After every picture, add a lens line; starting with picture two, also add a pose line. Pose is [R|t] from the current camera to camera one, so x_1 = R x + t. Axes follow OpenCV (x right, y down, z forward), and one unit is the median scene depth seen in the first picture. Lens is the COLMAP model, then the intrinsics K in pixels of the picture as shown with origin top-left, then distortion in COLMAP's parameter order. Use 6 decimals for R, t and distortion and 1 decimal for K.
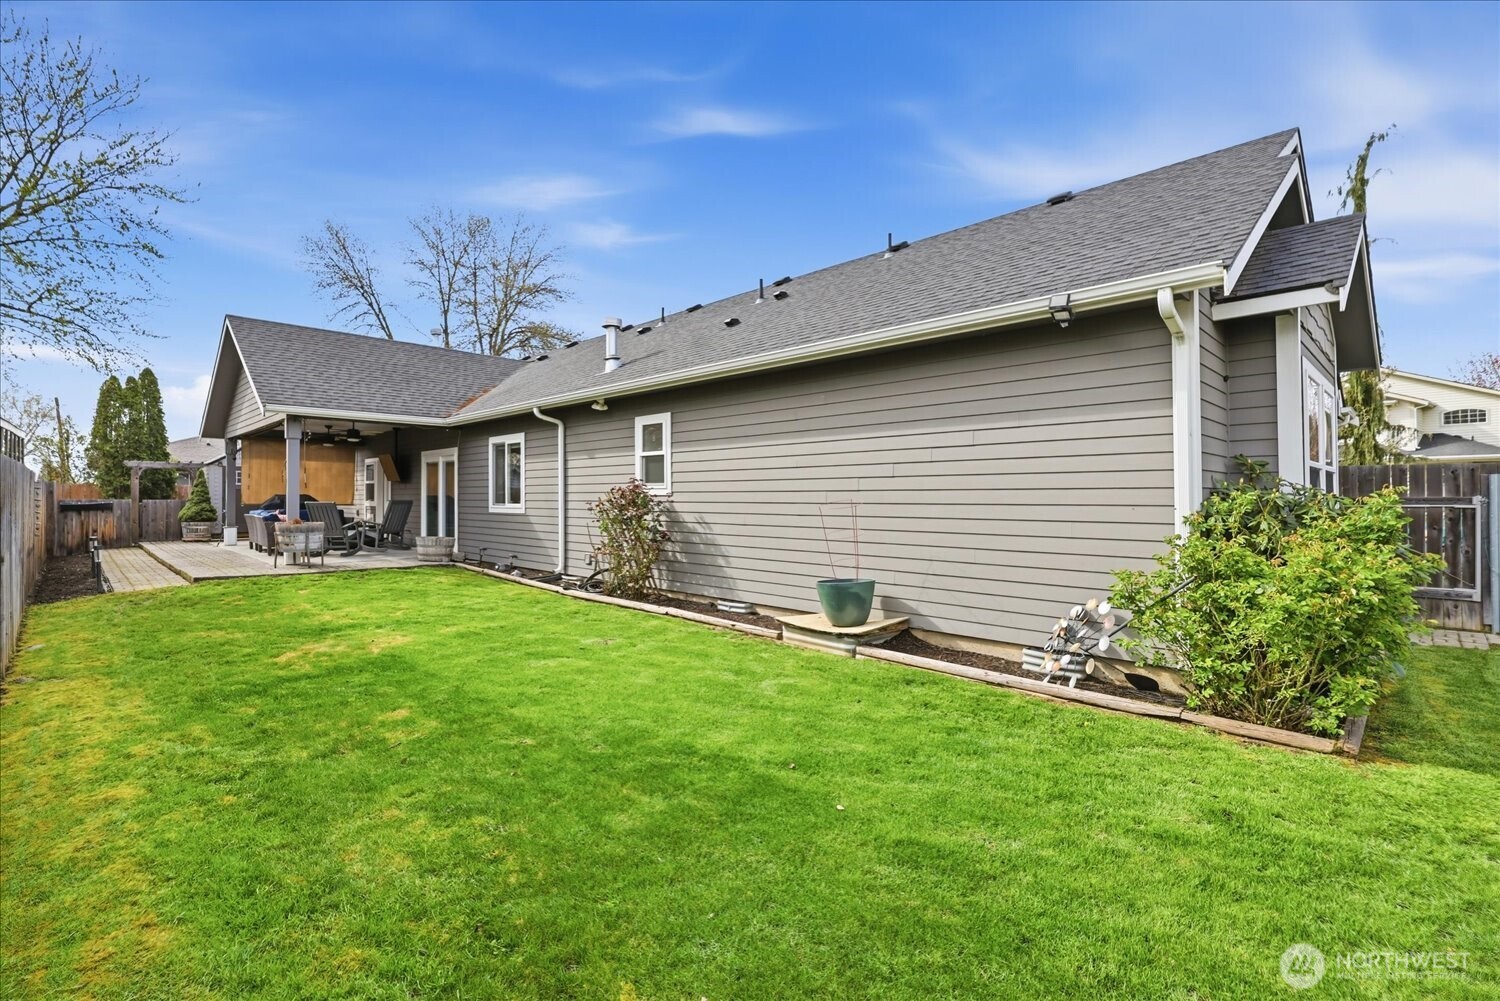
lens RADIAL K [[679.1, 0, 755.9], [0, 679.1, 501.3], [0, 0, 1]] dist [-0.000708, -0.002187]
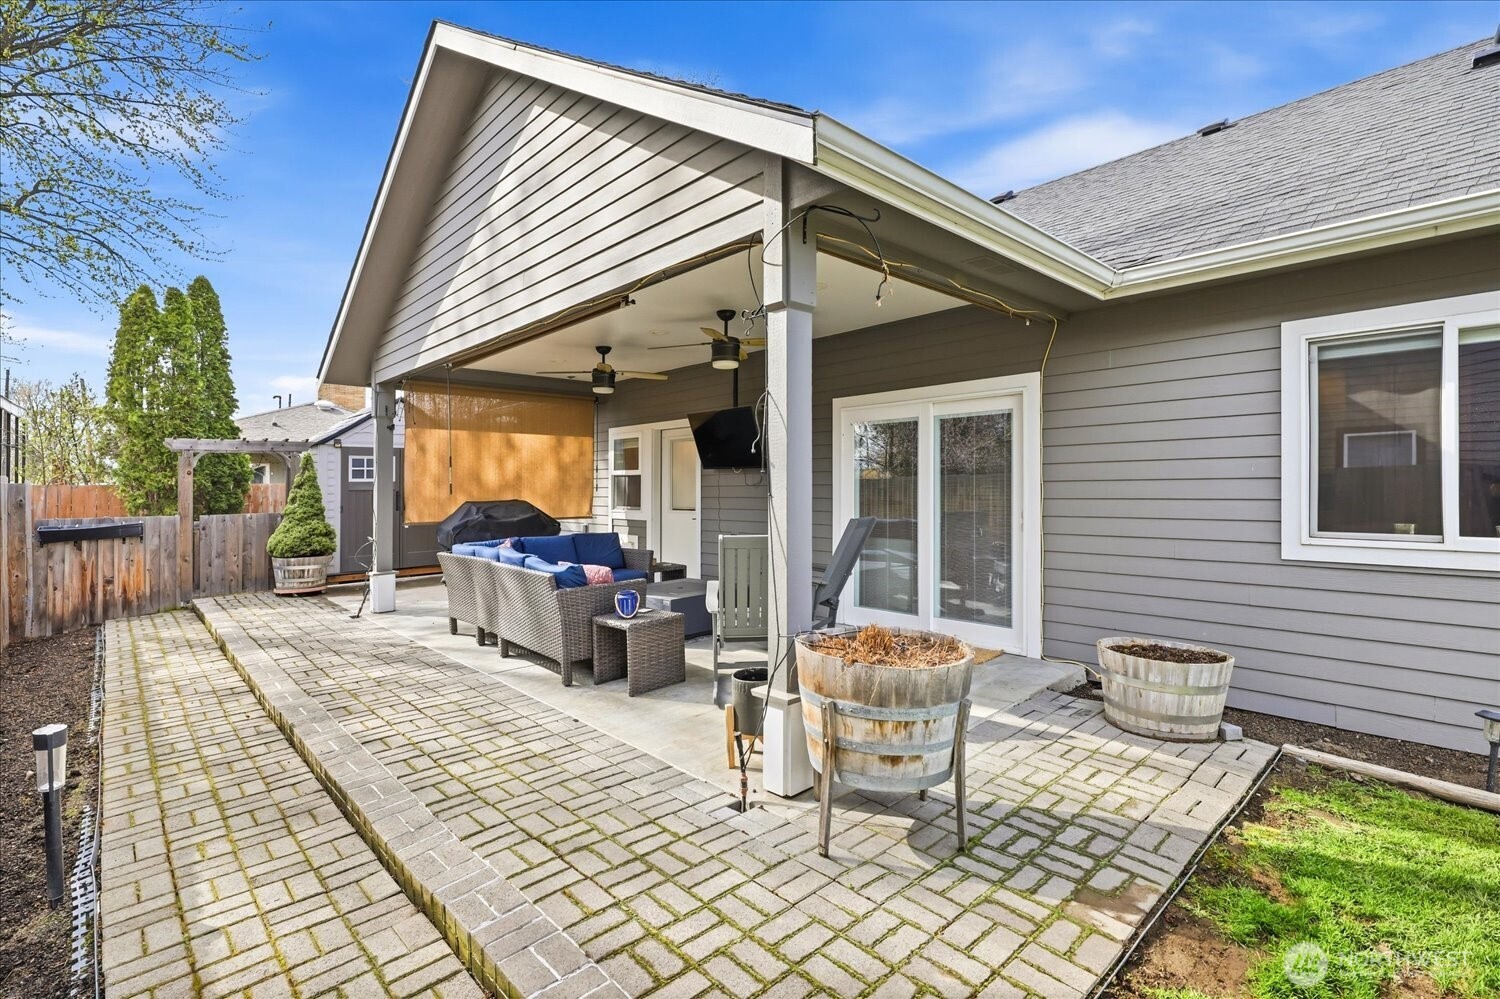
lens RADIAL K [[679.1, 0, 727.5], [0, 679.1, 481.7], [0, 0, 1]] dist [-0.000708, -0.002187]
pose [[0.998404, -0.015339, -0.054352, -0.491652], [0.014734, 0.999825, -0.011522, -0.015732], [0.054519, 0.010703, 0.998455, 0.524056]]
